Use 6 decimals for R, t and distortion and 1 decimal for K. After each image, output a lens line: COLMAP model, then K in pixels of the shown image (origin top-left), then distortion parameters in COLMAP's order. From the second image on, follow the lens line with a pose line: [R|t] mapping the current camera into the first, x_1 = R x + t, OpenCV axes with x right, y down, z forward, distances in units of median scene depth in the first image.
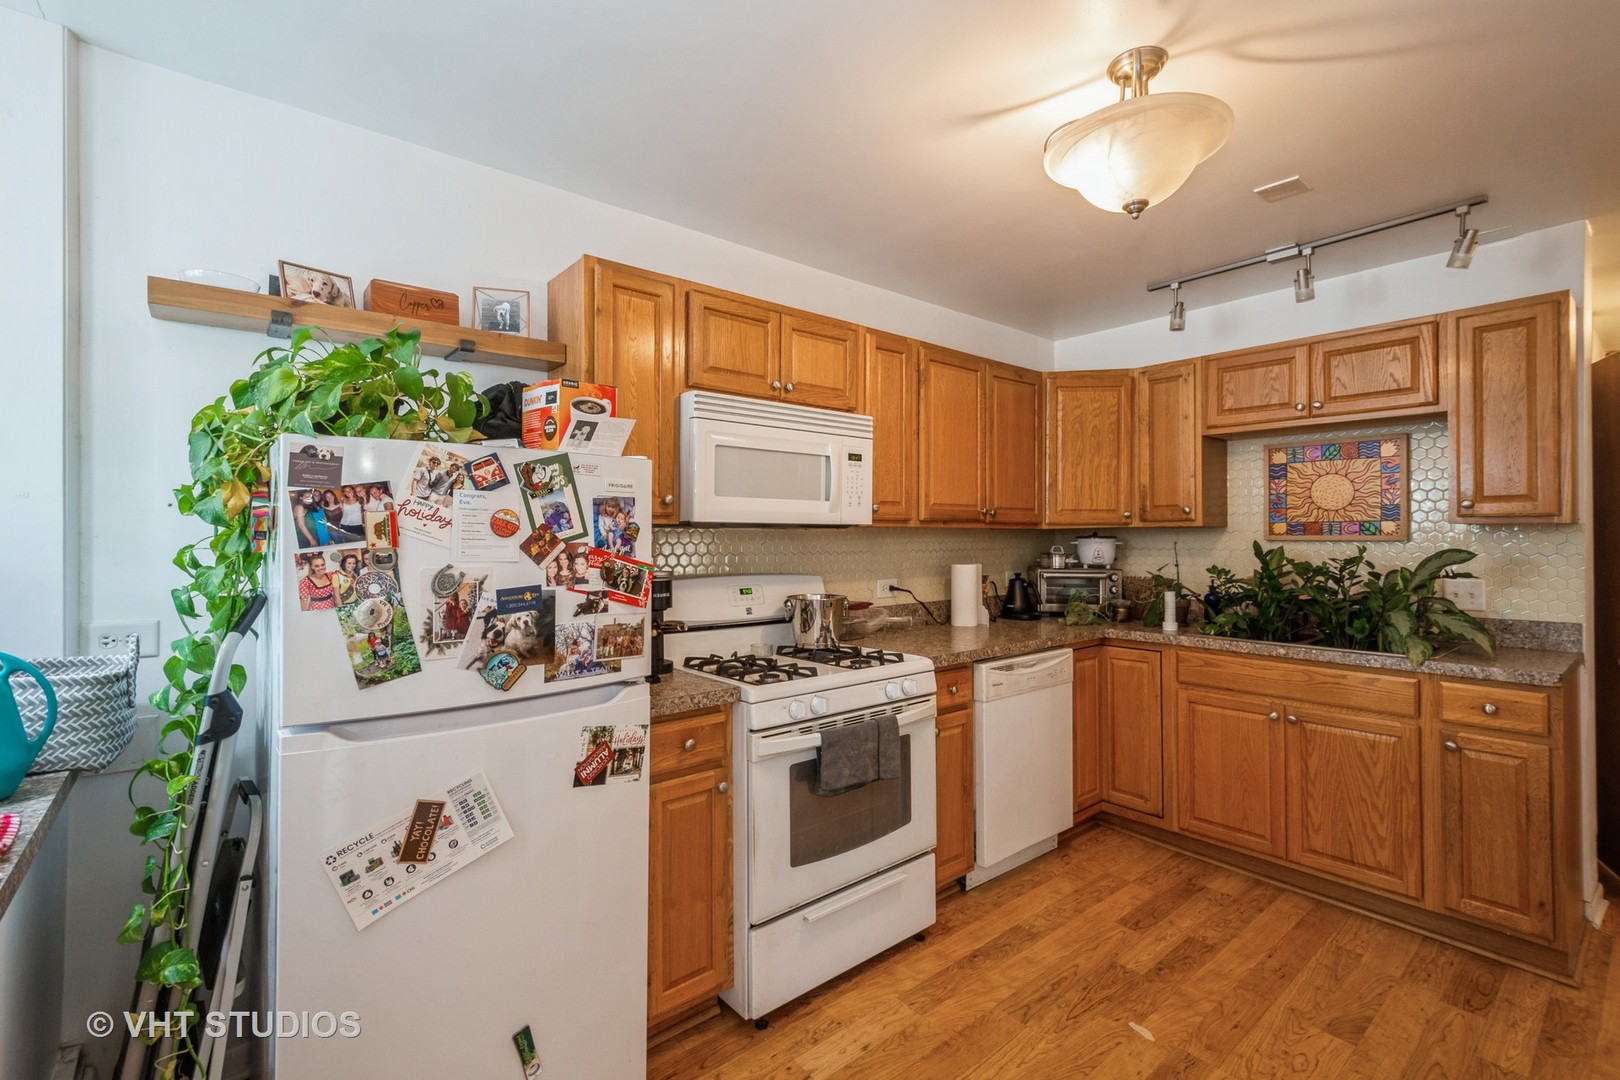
lens RADIAL K [[722.6, 0, 812.1], [0, 722.6, 532.4], [0, 0, 1]] dist [0.003743, 0.000794]
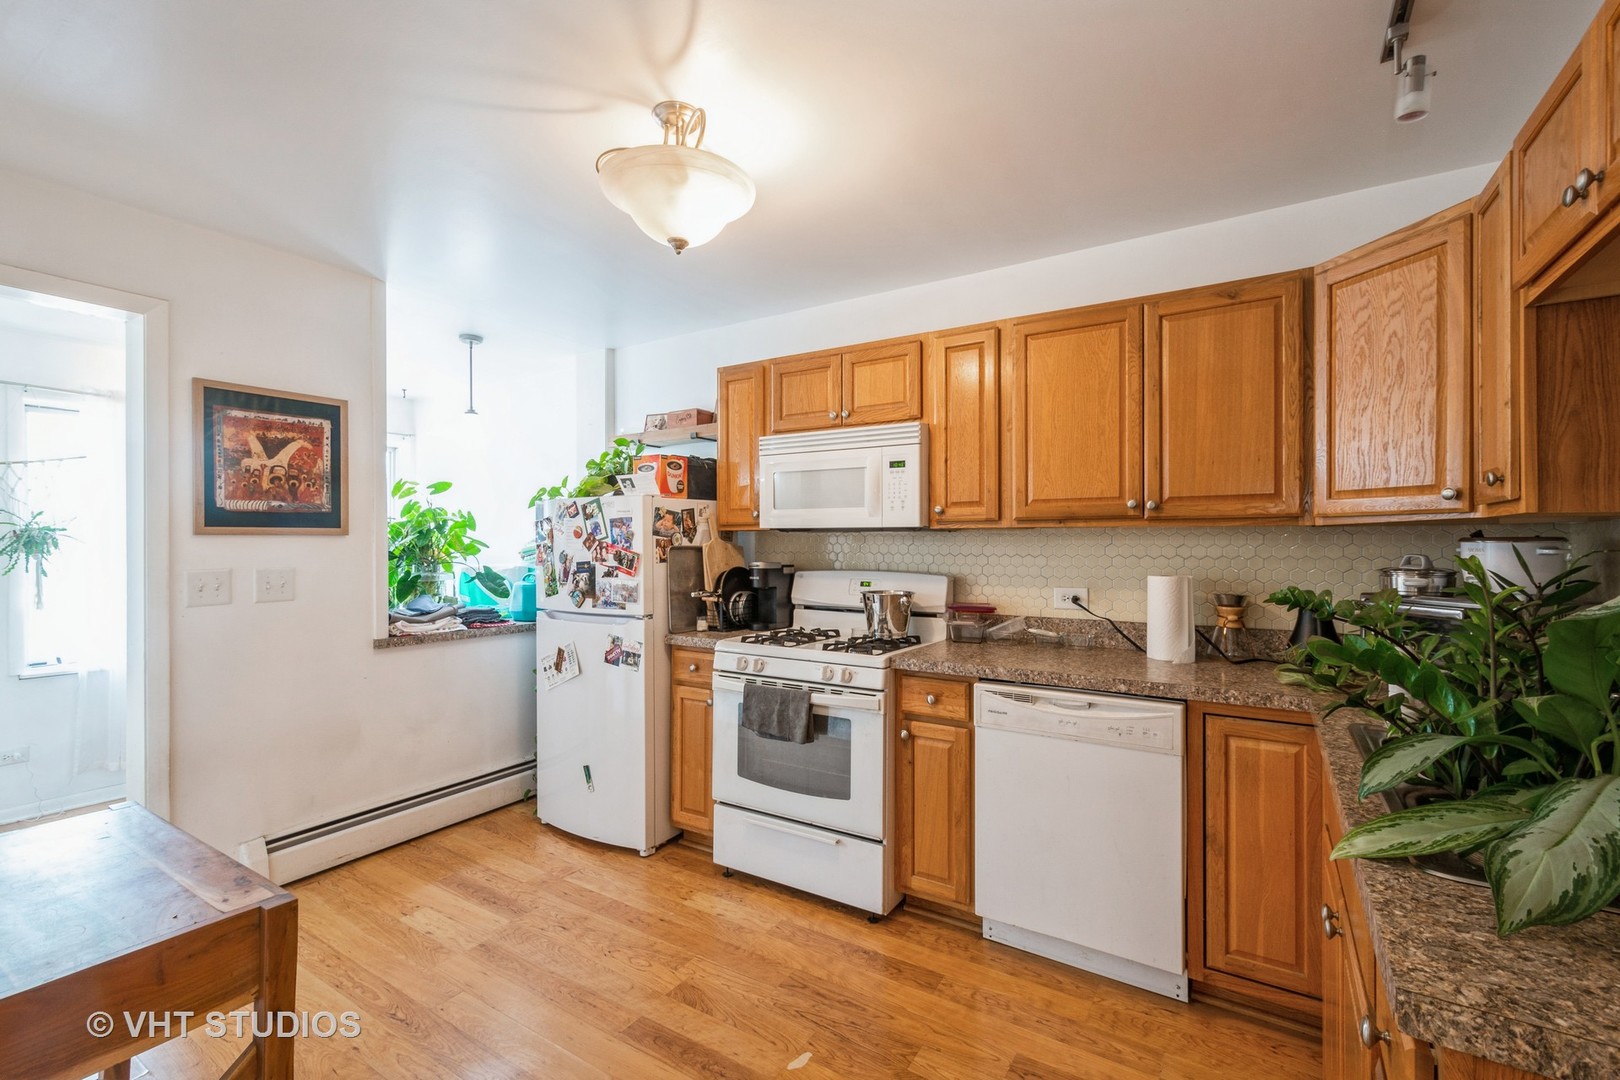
lens RADIAL K [[704.2, 0, 810.0], [0, 704.2, 540.0], [0, 0, 1]] dist [-0.000803, 0.000119]
pose [[0.303574, -0.001530, -0.952807, 1.608293], [0.004514, 0.999990, -0.000168, 0.012687], [0.952797, -0.004250, 0.303578, 0.888734]]
